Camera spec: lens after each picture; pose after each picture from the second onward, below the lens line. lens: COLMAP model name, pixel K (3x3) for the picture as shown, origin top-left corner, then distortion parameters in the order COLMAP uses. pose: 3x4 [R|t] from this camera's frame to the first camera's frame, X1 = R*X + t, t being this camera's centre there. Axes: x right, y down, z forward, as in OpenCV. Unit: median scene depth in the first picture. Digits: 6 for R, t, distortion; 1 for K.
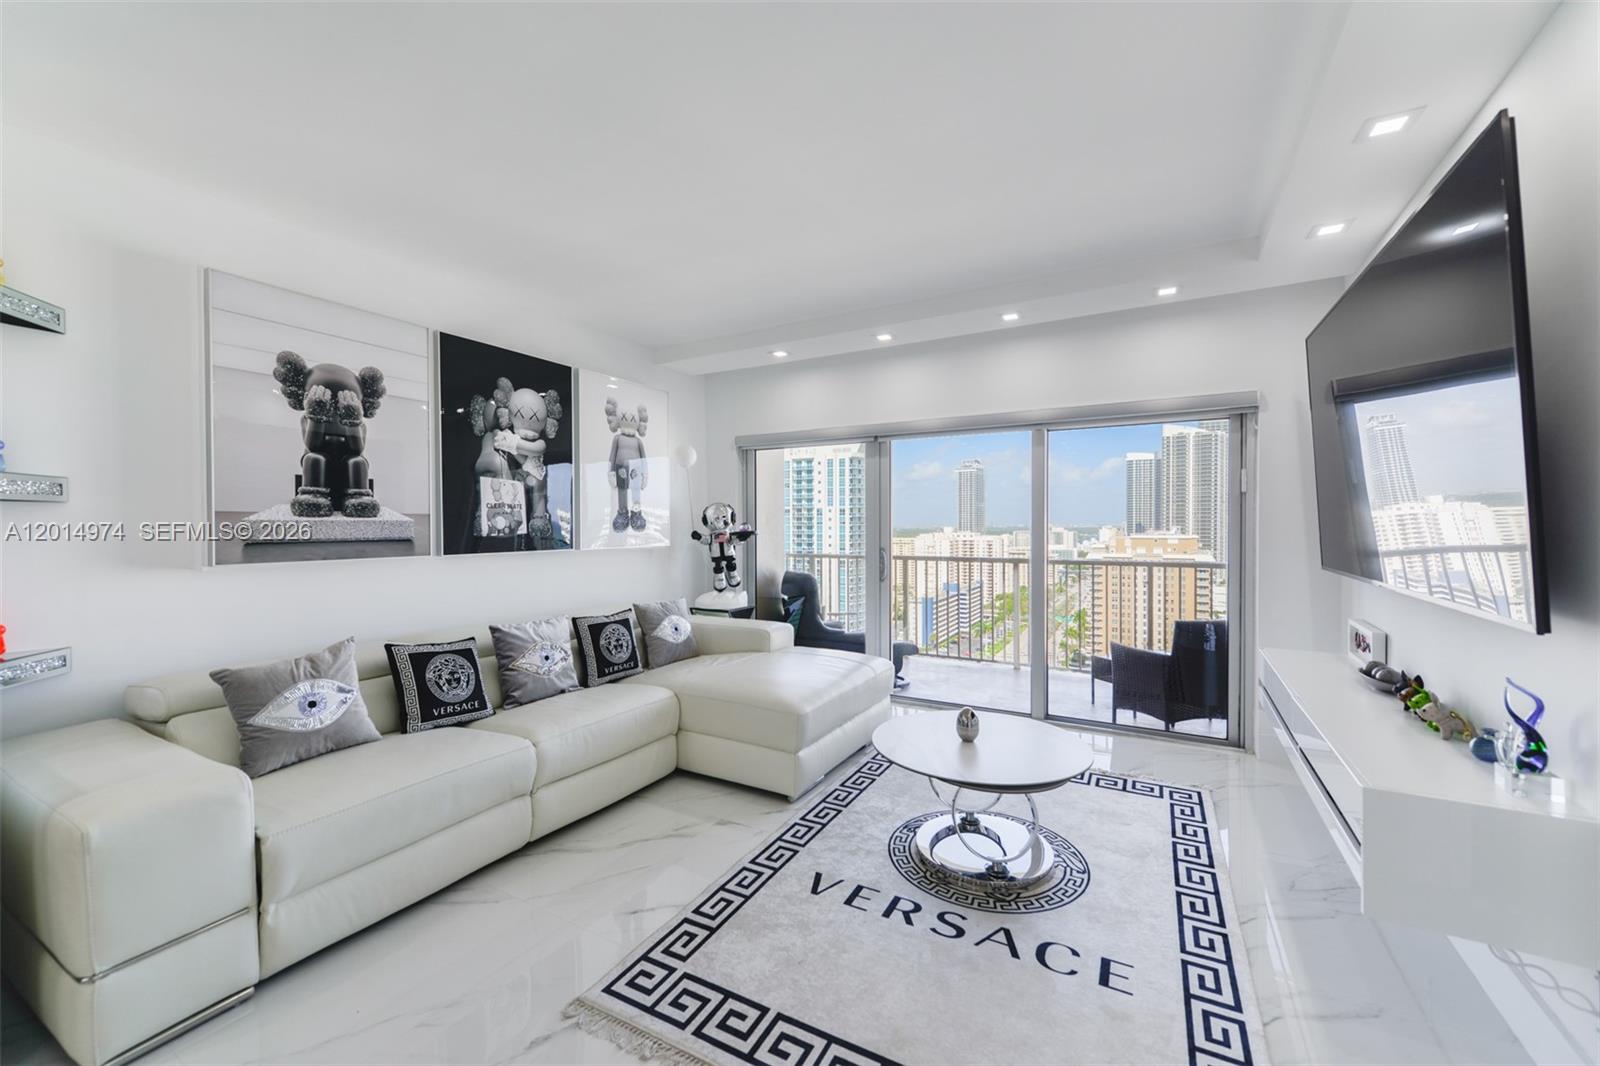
lens RADIAL K [[627.7, 0, 801.7], [0, 627.7, 530.9], [0, 0, 1]] dist [0.009261, -0.000212]
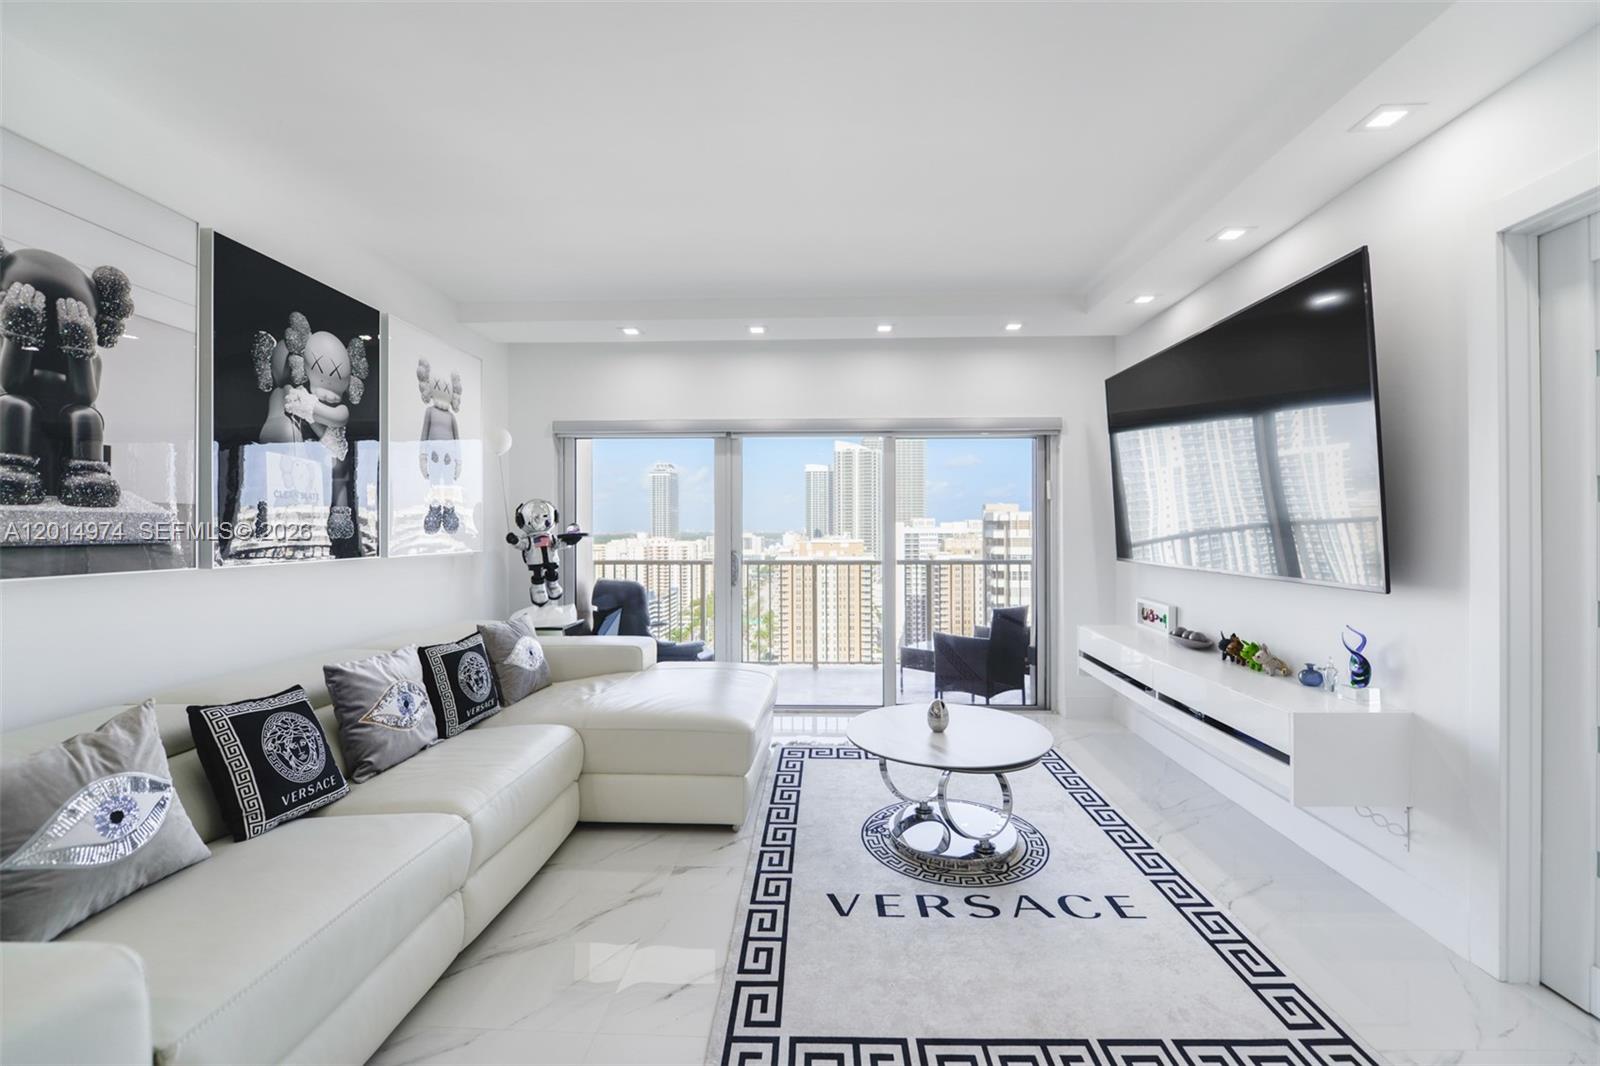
lens RADIAL K [[653.5, 0, 805.4], [0, 653.5, 526.2], [0, 0, 1]] dist [-0.006678, -0.002669]
pose [[0.887877, 0.003587, 0.460066, -0.330958], [0.003823, 0.999878, -0.015173, 0.008606], [-0.460064, 0.015231, 0.887755, 0.109234]]
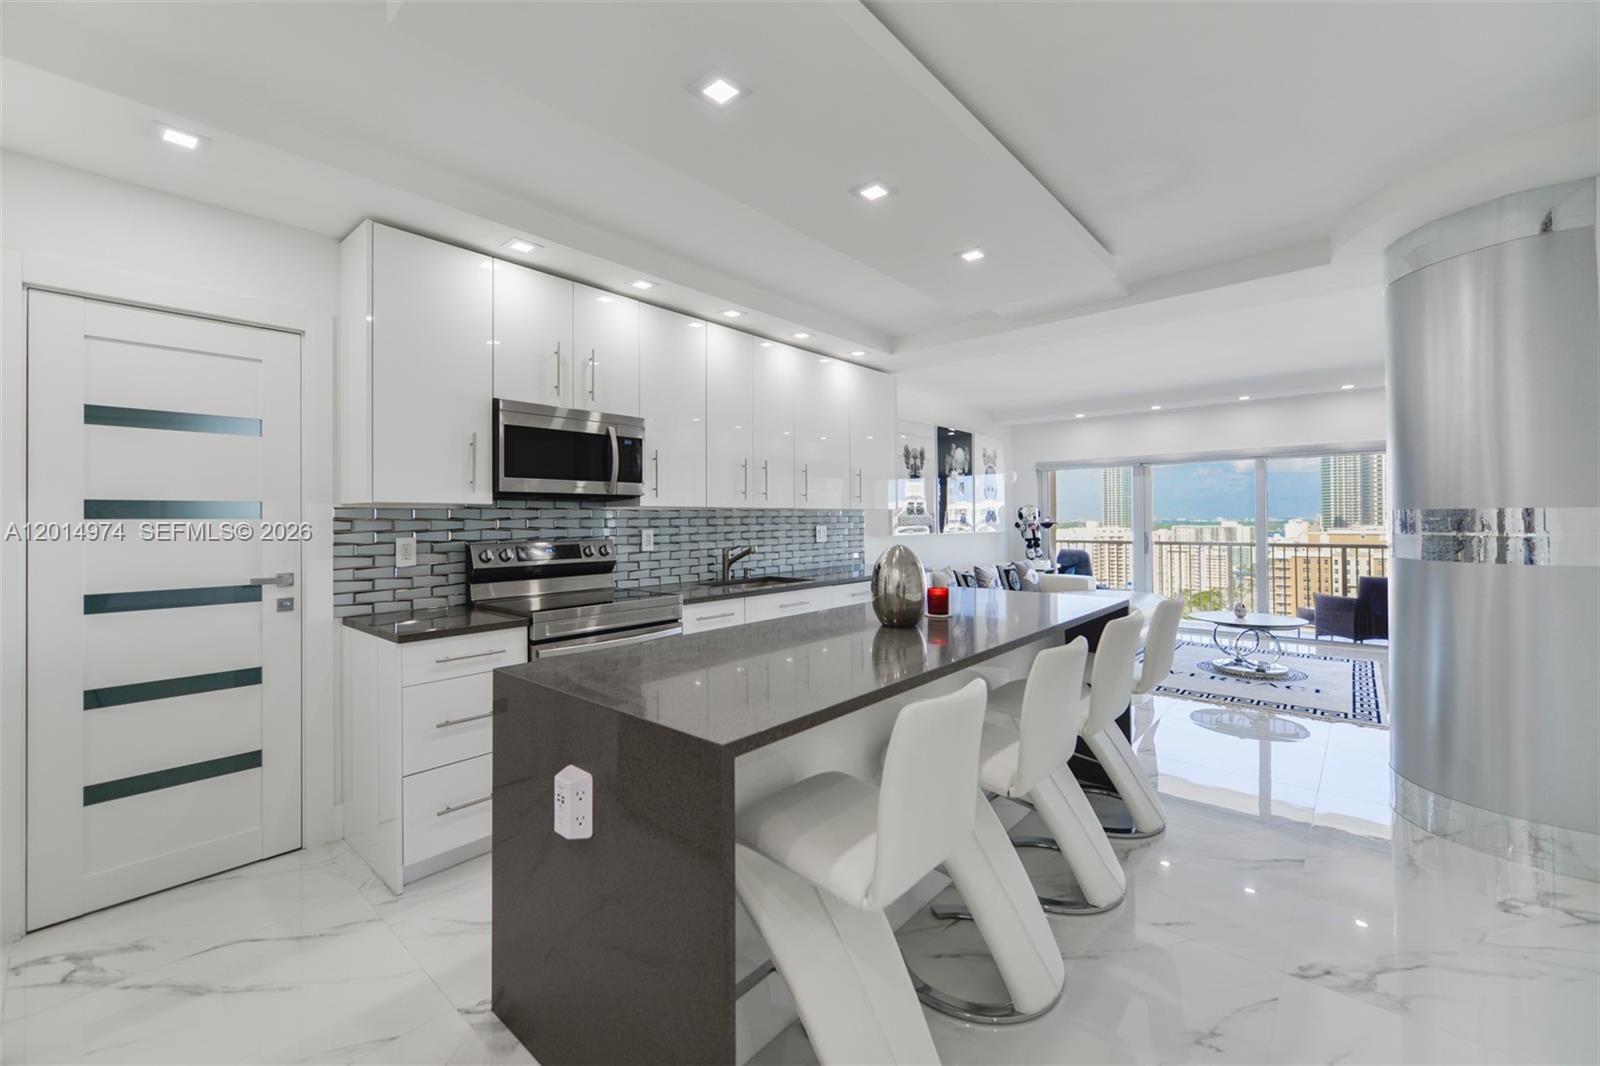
lens RADIAL K [[654.1, 0, 778.0], [0, 654.1, 514.4], [0, 0, 1]] dist [0.012364, -0.000240]
pose [[0.977337, -0.004859, -0.211632, -0.627837], [0.001122, 0.999841, -0.017776, 0.014039], [0.211685, 0.017135, 0.977188, -1.208965]]
